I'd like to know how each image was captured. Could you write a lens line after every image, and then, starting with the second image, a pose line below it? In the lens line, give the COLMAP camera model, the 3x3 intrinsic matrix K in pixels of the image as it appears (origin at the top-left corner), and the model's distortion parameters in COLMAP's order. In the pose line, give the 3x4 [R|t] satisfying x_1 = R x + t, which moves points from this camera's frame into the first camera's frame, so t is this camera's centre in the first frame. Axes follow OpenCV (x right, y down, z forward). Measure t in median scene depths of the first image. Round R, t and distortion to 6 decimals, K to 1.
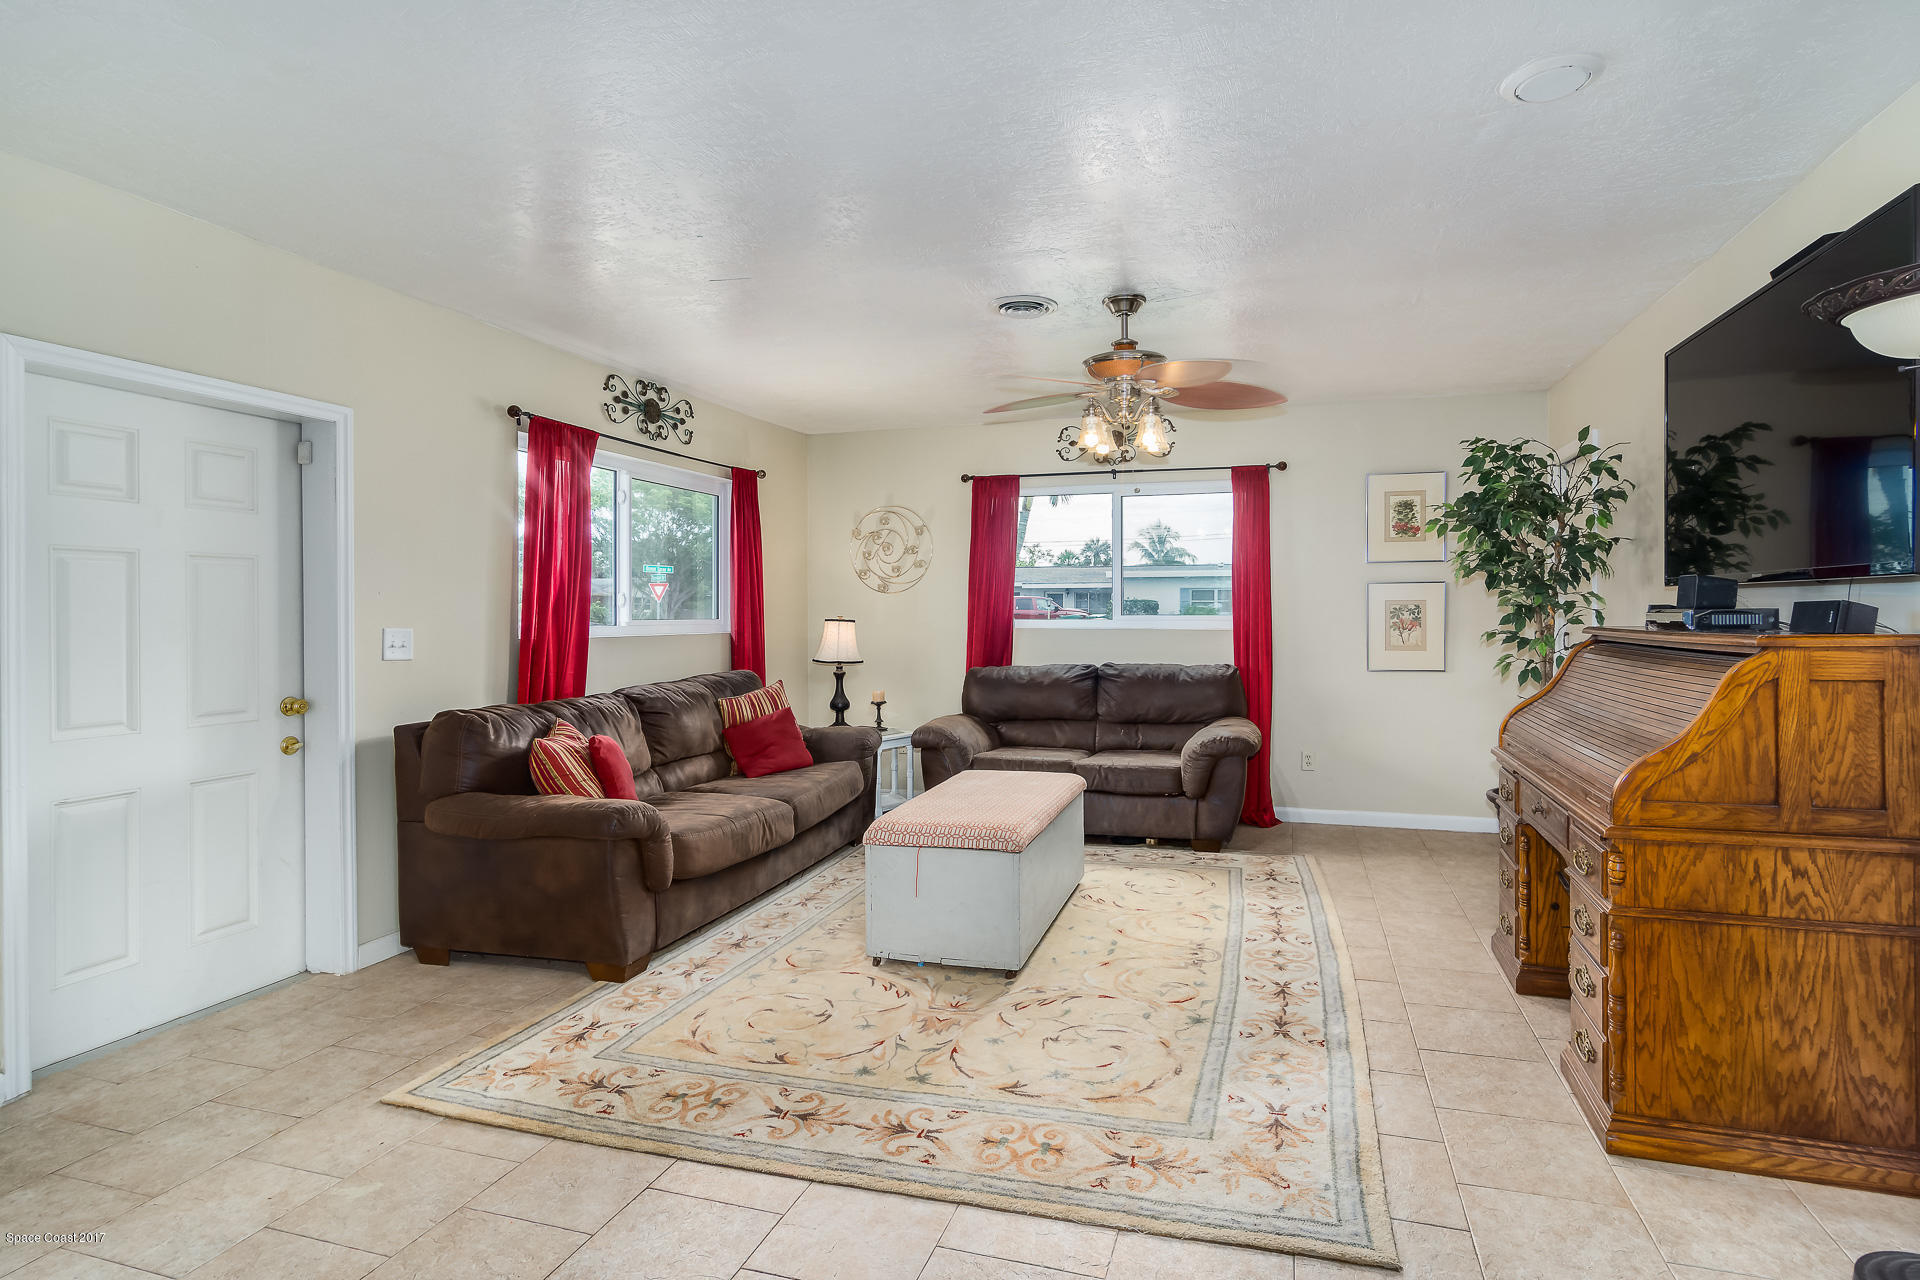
lens RADIAL K [[928.3, 0, 958.0], [0, 928.3, 619.1], [0, 0, 1]] dist [-0.004575, -0.001154]
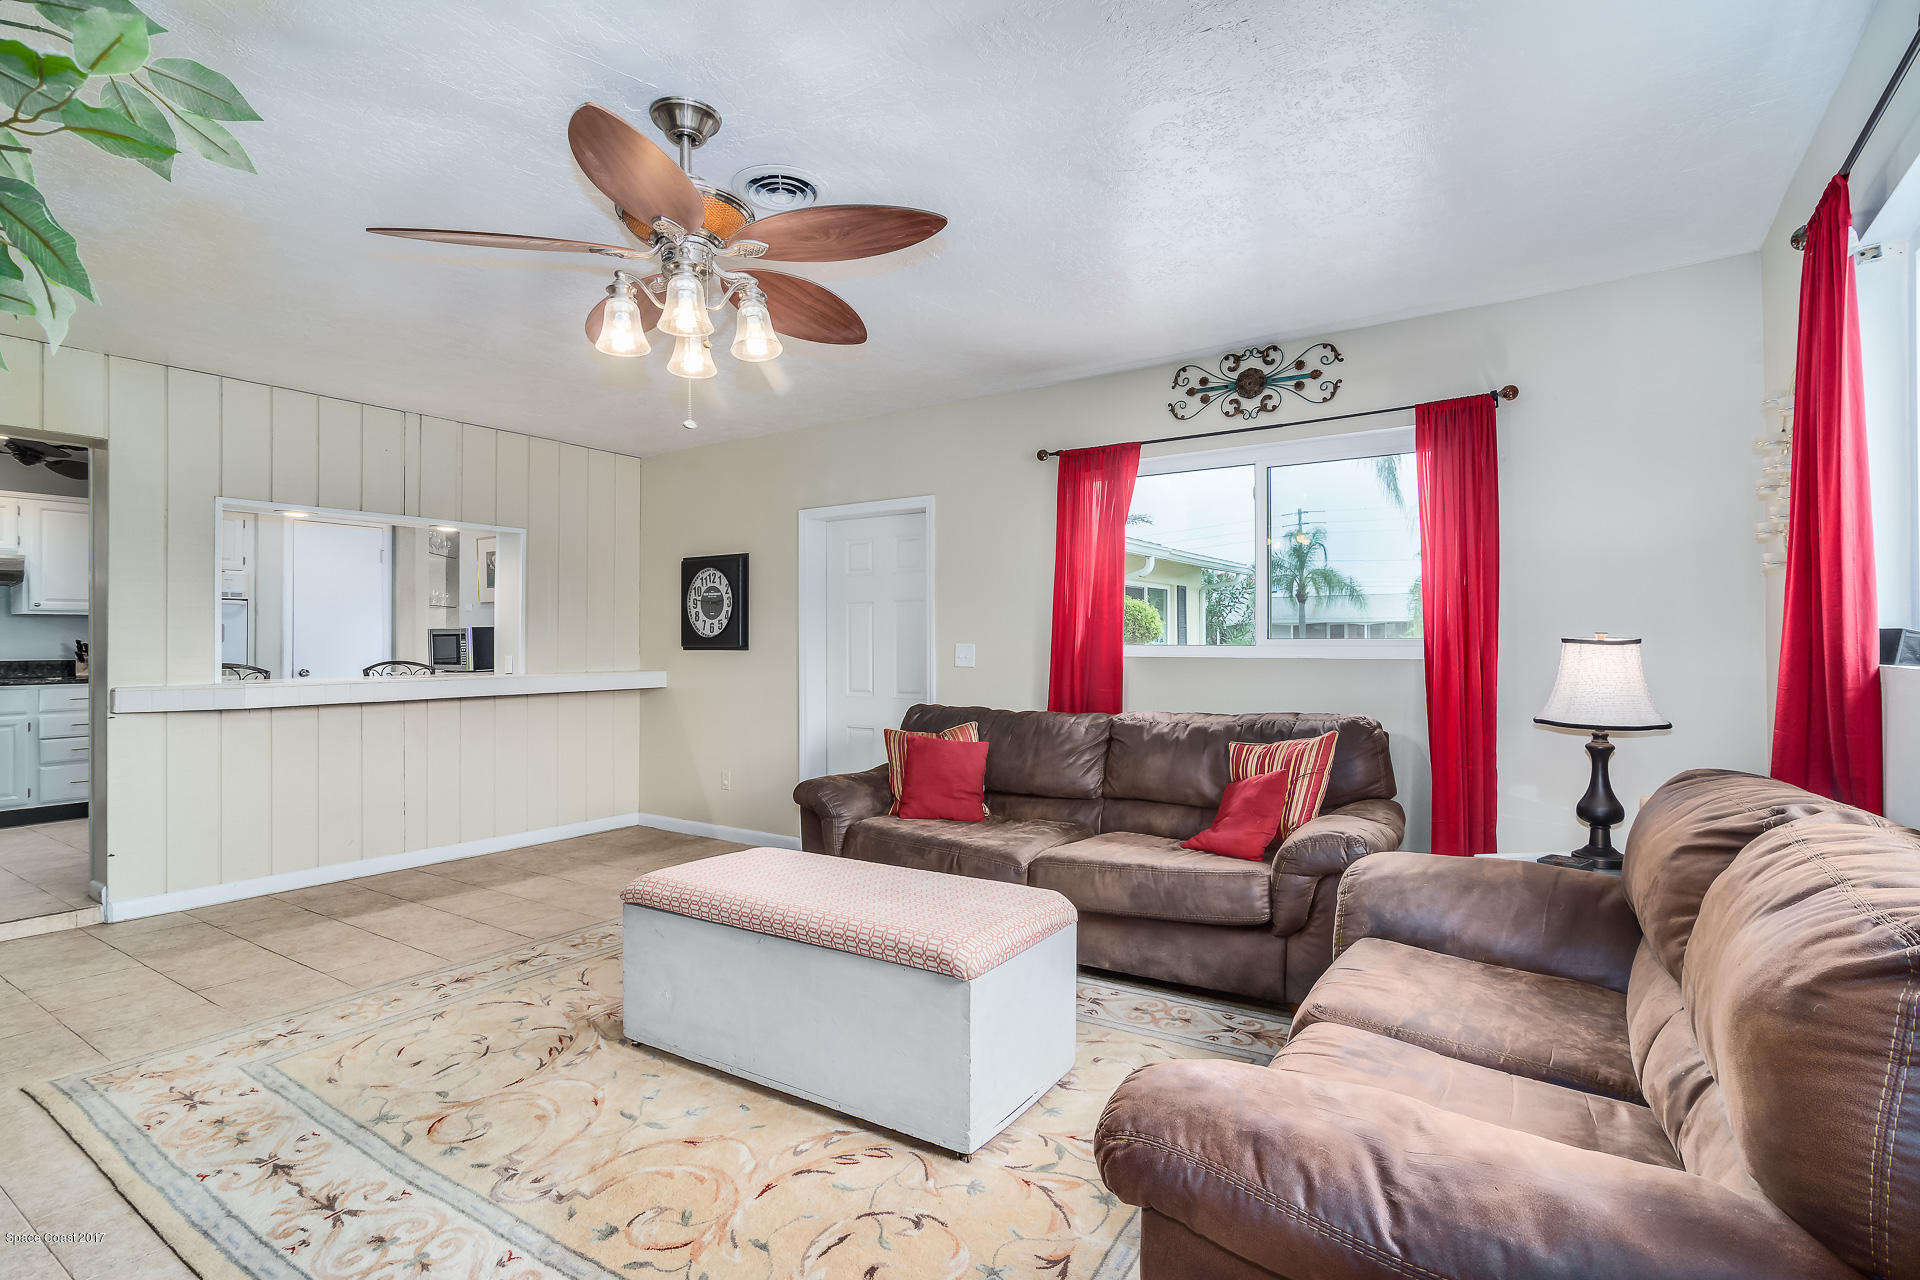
lens RADIAL K [[924.0, 0, 959.5], [0, 924.0, 643.8], [0, 0, 1]] dist [0.002395, 0.000910]
pose [[-0.245605, 0.002763, -0.969366, 0.554117], [-0.004115, 0.999984, 0.003893, 0.002713], [0.969361, 0.004946, -0.245589, 1.010914]]
